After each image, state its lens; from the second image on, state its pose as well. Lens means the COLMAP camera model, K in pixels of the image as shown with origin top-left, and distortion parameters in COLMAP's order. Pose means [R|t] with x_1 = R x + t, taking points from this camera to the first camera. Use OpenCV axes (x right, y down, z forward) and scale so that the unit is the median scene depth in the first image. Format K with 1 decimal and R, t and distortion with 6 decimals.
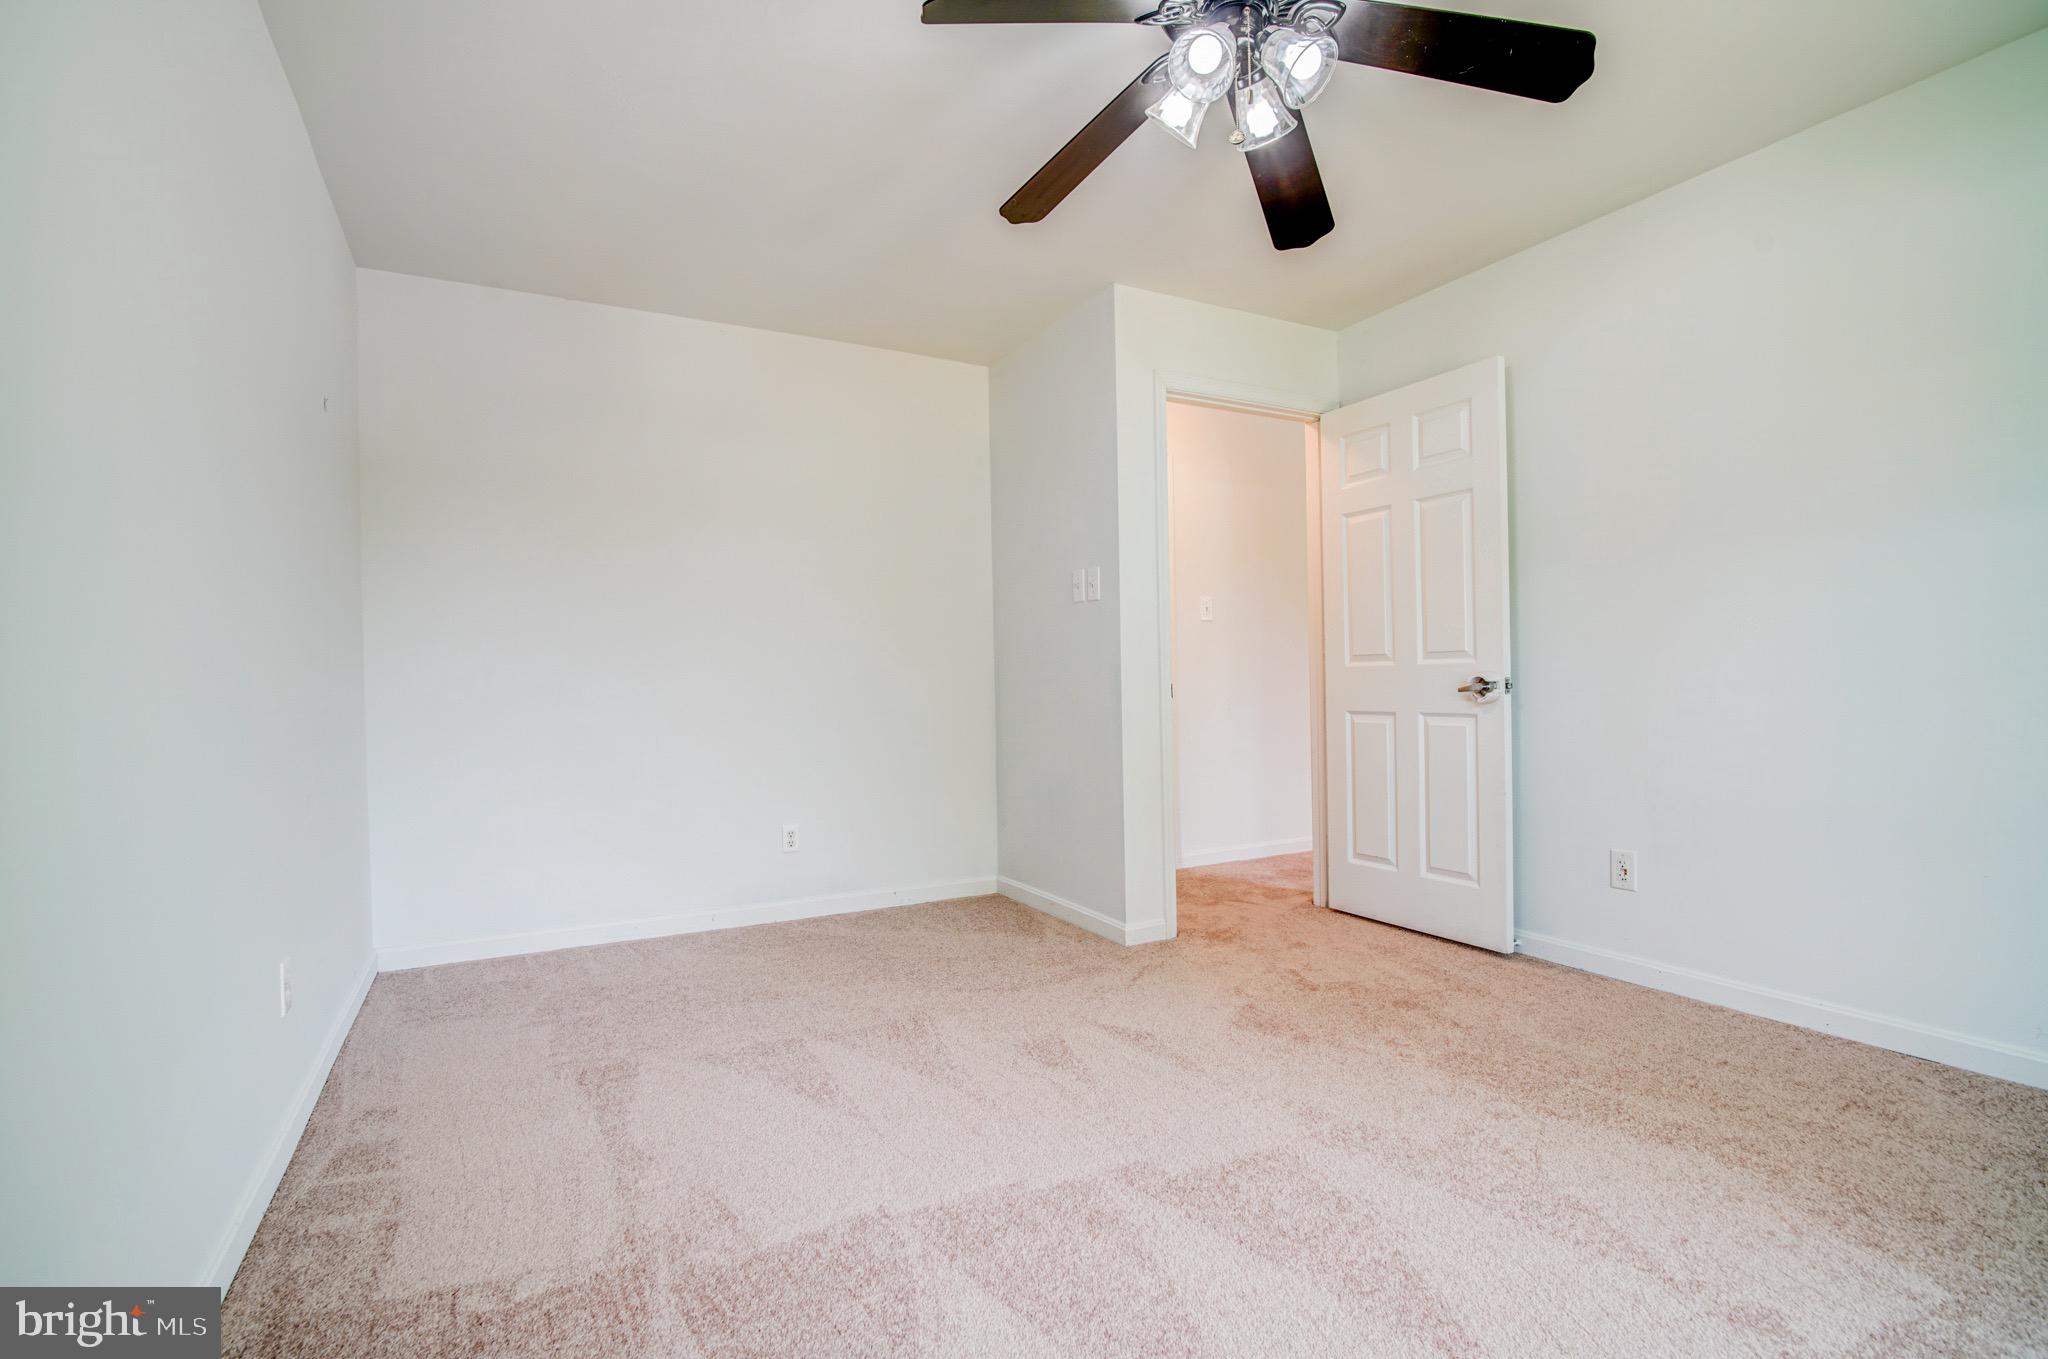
lens RADIAL K [[964.8, 0, 1007.8], [0, 964.8, 682.7], [0, 0, 1]] dist [-0.020295, 0.000230]
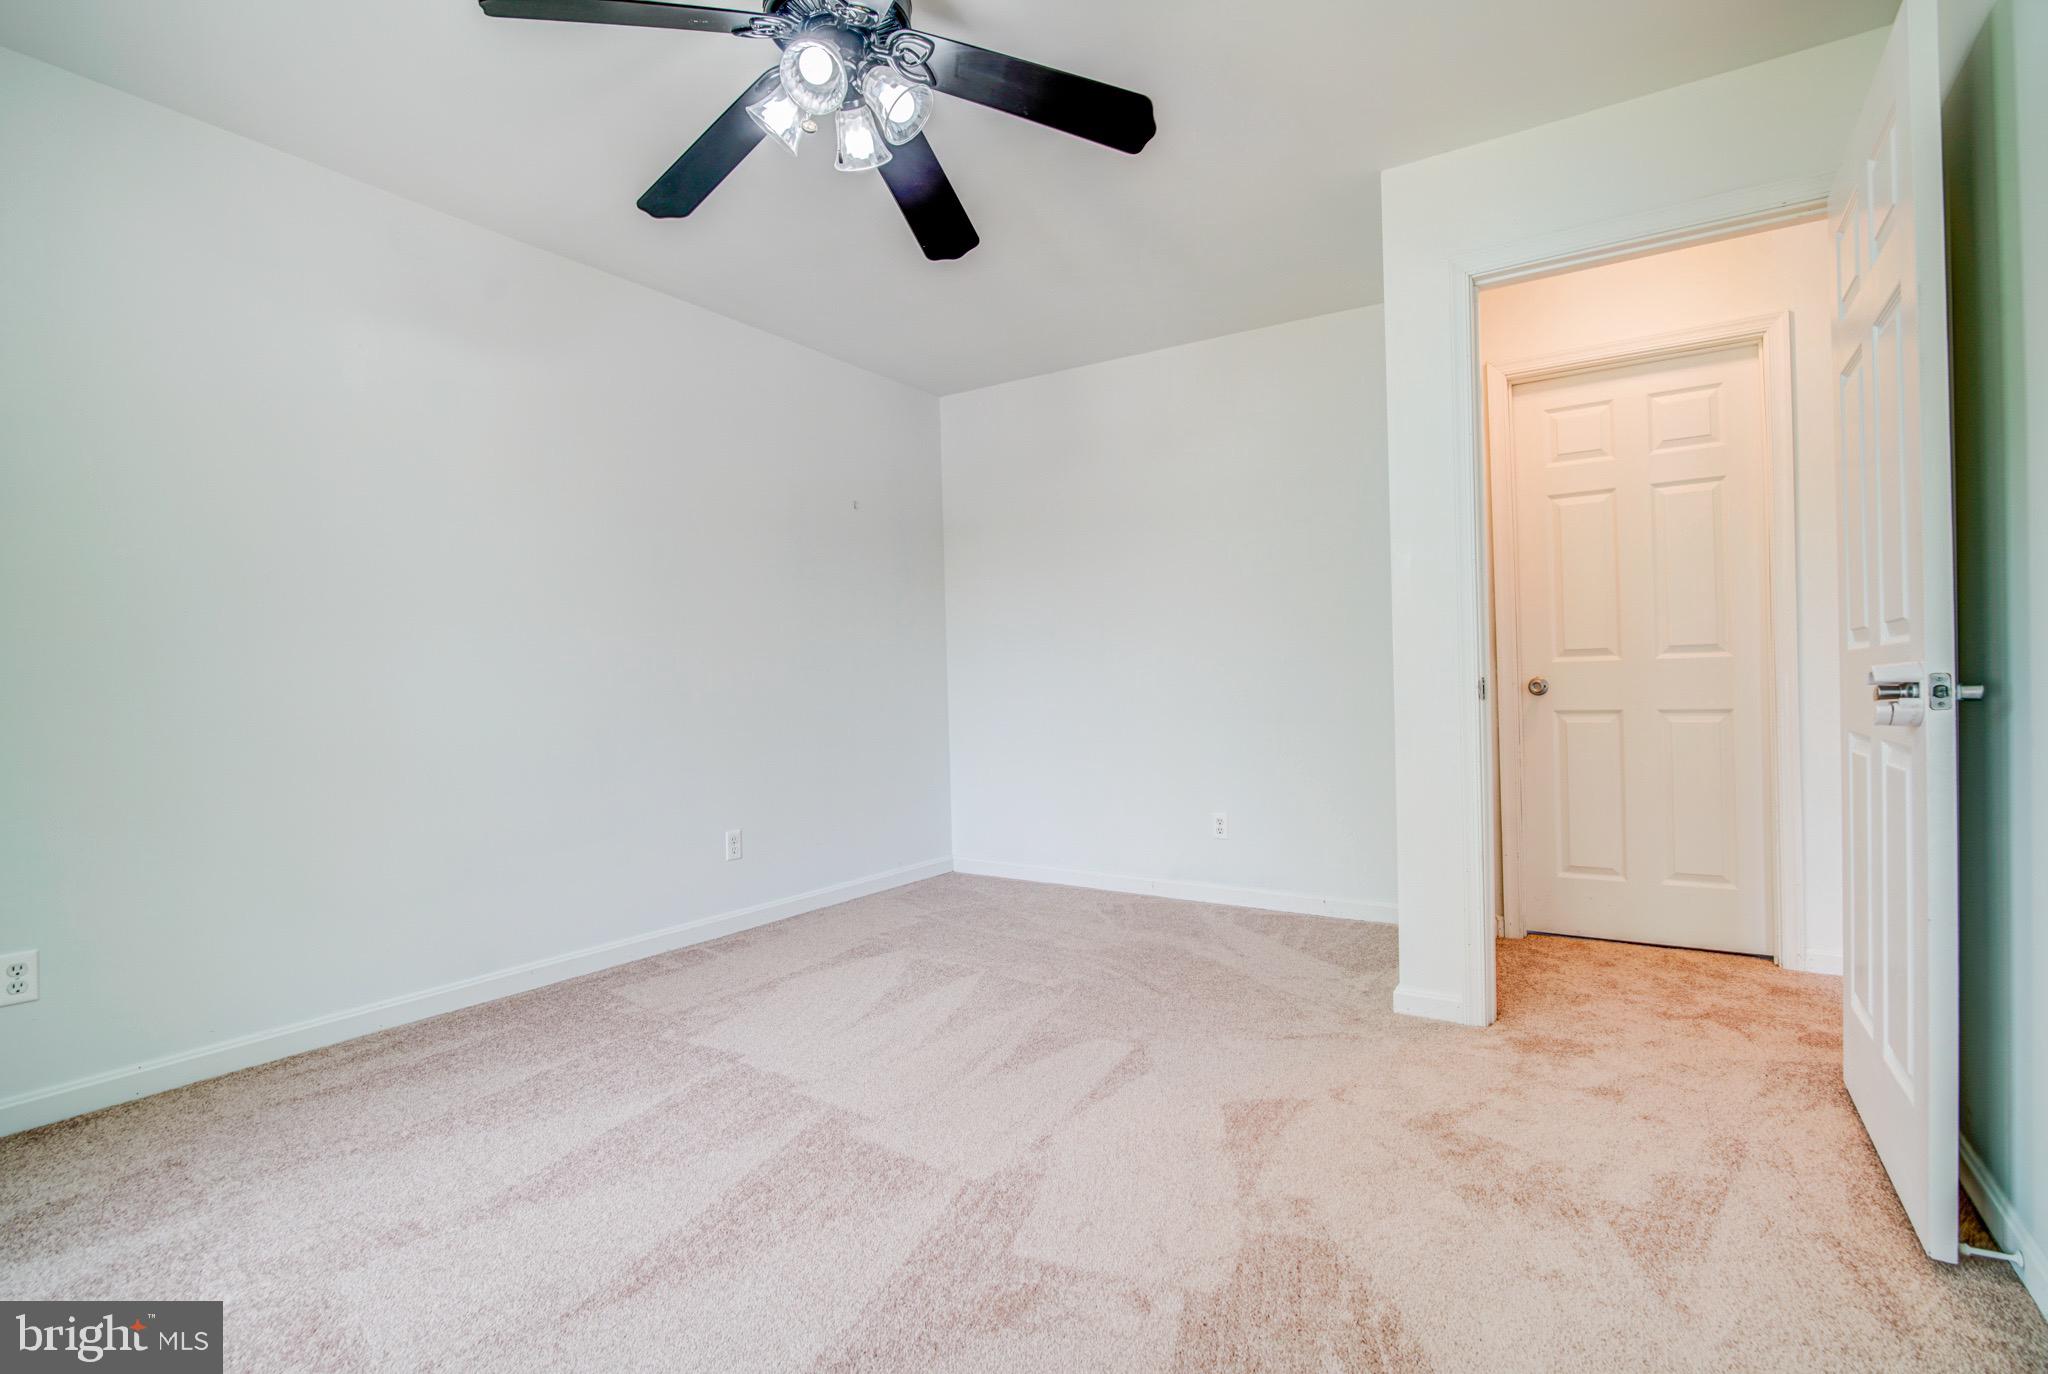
lens RADIAL K [[996.4, 0, 1024.0], [0, 996.4, 687.0], [0, 0, 1]] dist [0.029597, 0.000062]
pose [[0.442332, 0.009756, -0.896798, 0.788031], [0.022071, 0.999520, 0.021759, -0.022614], [0.896580, -0.029419, 0.441904, 0.393057]]
